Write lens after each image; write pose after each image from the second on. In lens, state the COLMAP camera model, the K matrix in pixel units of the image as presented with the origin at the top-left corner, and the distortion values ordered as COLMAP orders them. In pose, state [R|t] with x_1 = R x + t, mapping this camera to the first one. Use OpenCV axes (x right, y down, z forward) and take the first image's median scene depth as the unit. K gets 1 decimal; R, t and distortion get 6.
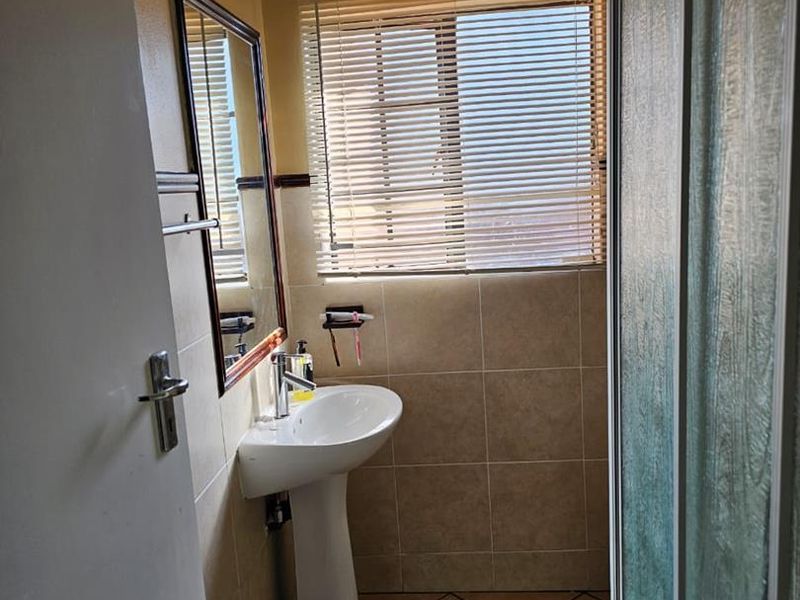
lens RADIAL K [[690.9, 0, 400.0], [0, 690.9, 300.0], [0, 0, 1]] dist [-0.004300, -0.006491]
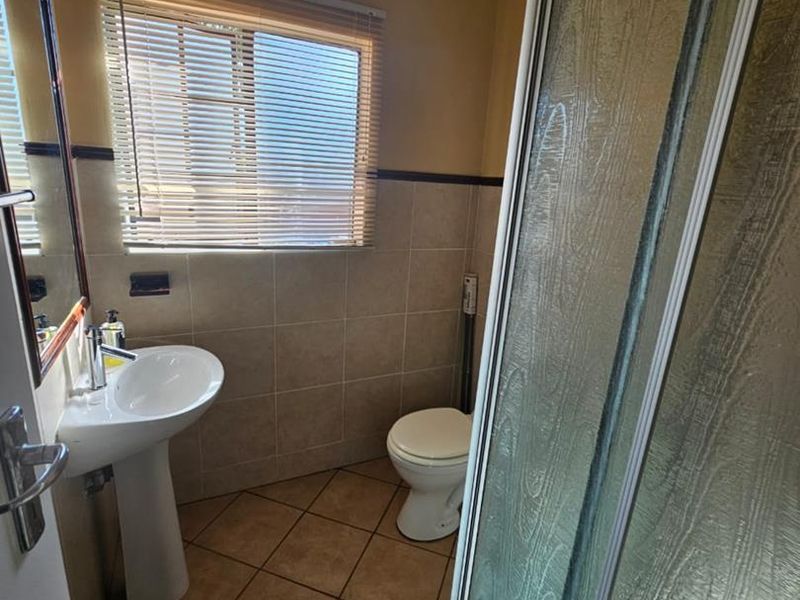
lens RADIAL K [[429.1, 0, 400.0], [0, 429.1, 300.0], [0, 0, 1]] dist [0.001318, -0.020981]
pose [[0.852138, -0.024894, 0.522725, -0.105084], [-0.030512, 0.994805, 0.097115, -0.032235], [-0.522427, -0.098704, 0.846952, 0.213978]]
